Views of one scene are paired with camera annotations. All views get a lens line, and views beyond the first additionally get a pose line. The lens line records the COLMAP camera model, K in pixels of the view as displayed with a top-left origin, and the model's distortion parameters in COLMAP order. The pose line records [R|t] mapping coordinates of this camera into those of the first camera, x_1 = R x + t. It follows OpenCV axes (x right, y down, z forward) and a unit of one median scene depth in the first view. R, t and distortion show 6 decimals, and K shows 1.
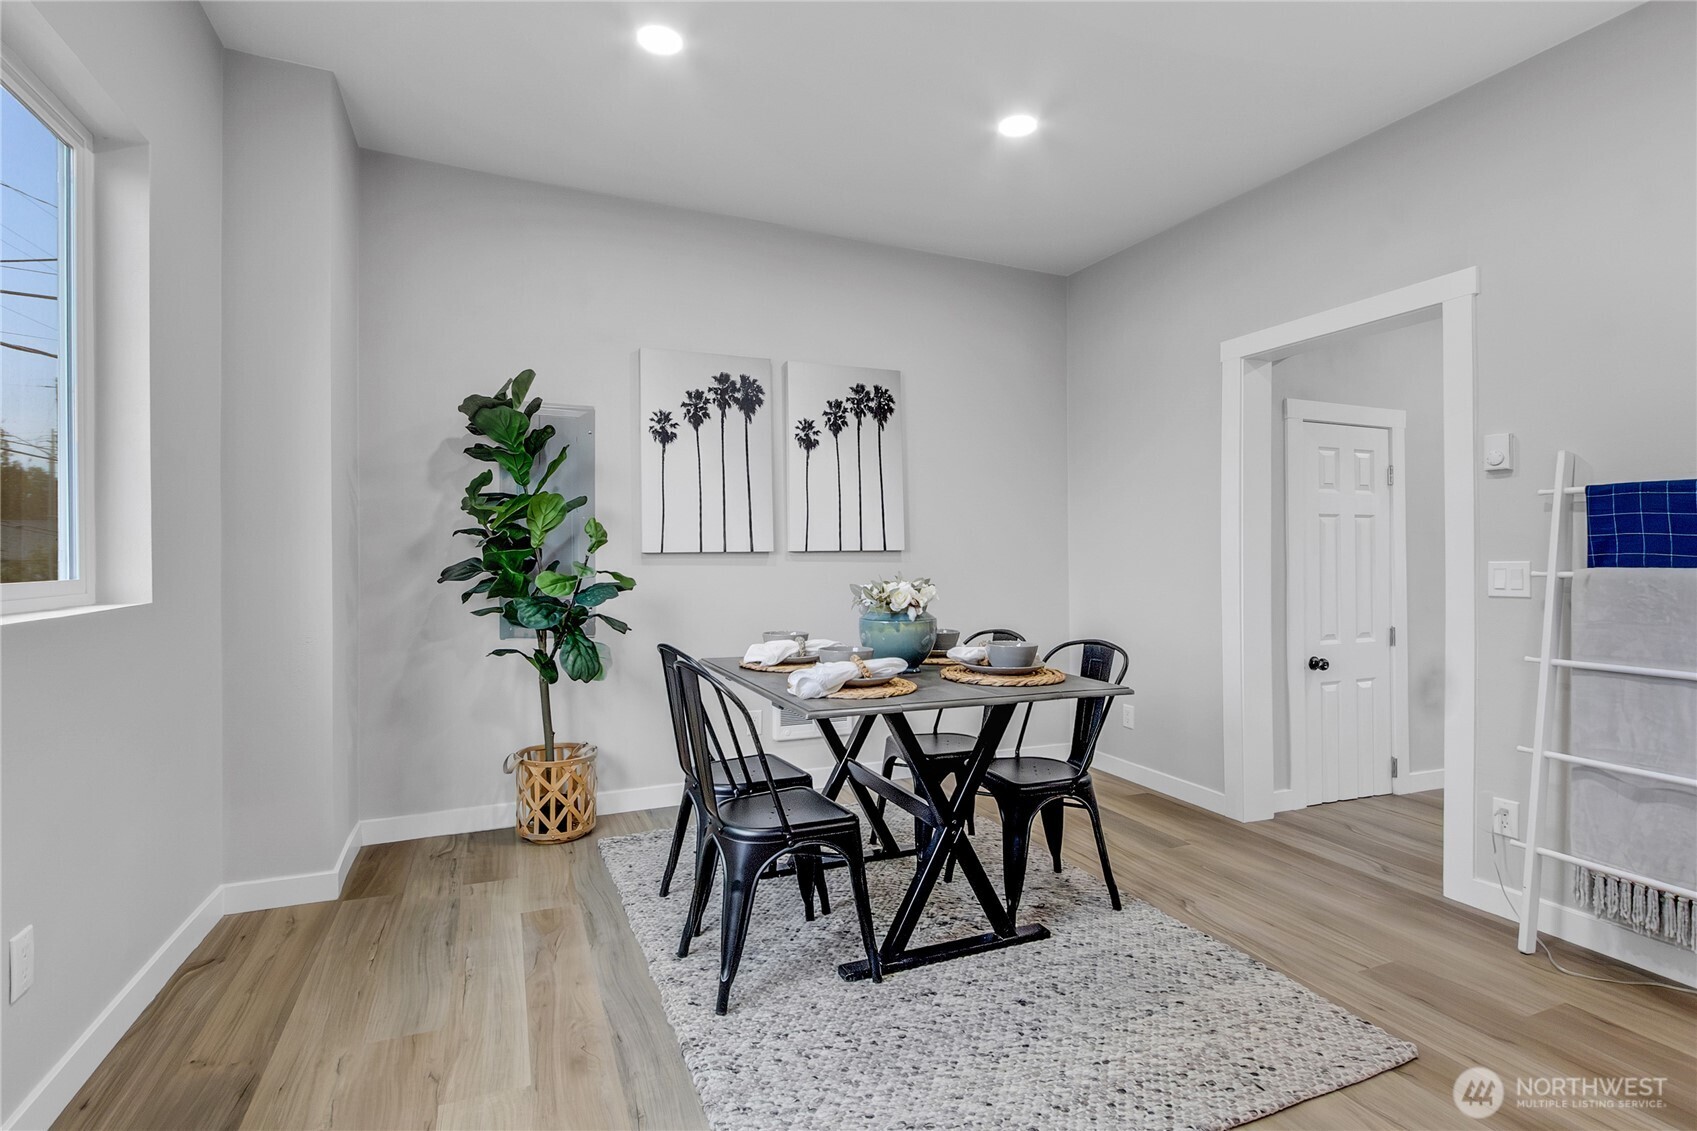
lens RADIAL K [[801.4, 0, 856.2], [0, 801.4, 570.6], [0, 0, 1]] dist [0.001934, -0.000846]
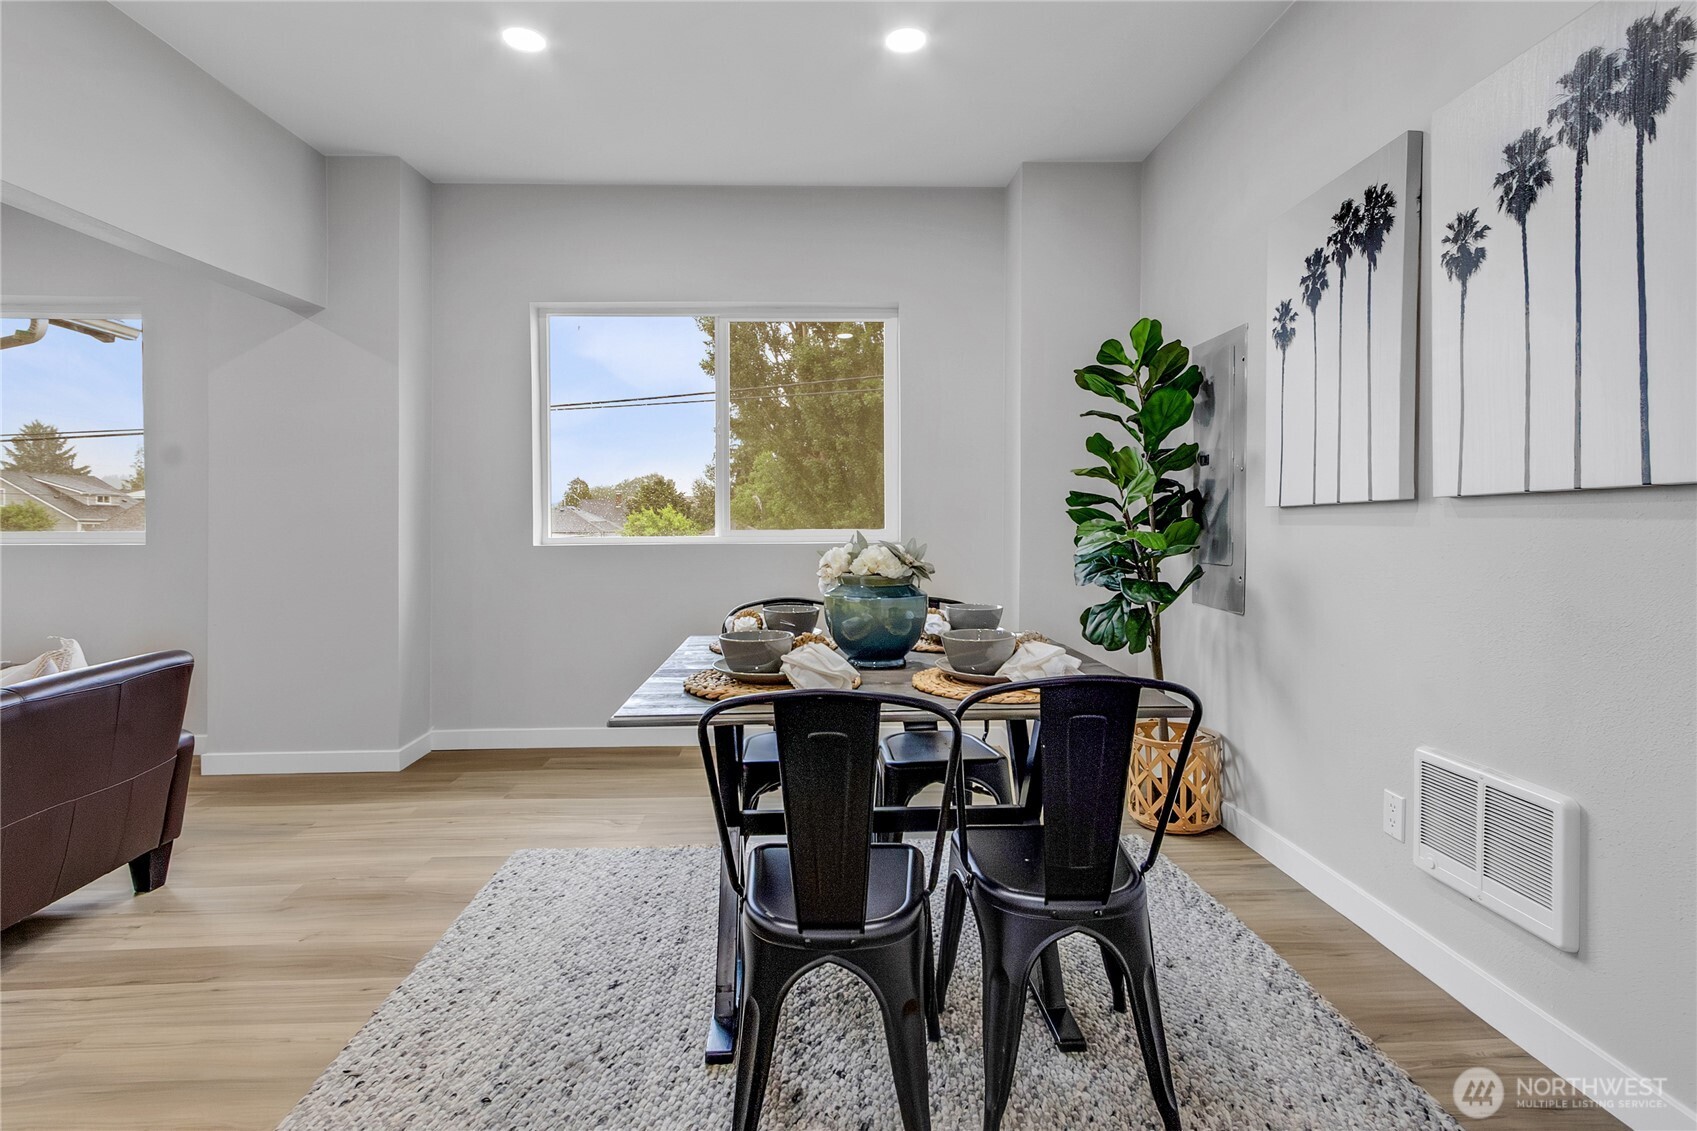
lens RADIAL K [[801.4, 0, 853.0], [0, 801.4, 514.1], [0, 0, 1]] dist [0.001934, -0.000846]
pose [[-0.345483, -0.002449, -0.938422, 0.602289], [-0.002510, 0.999995, -0.001686, -0.014635], [0.938422, 0.001773, -0.345487, 0.999862]]
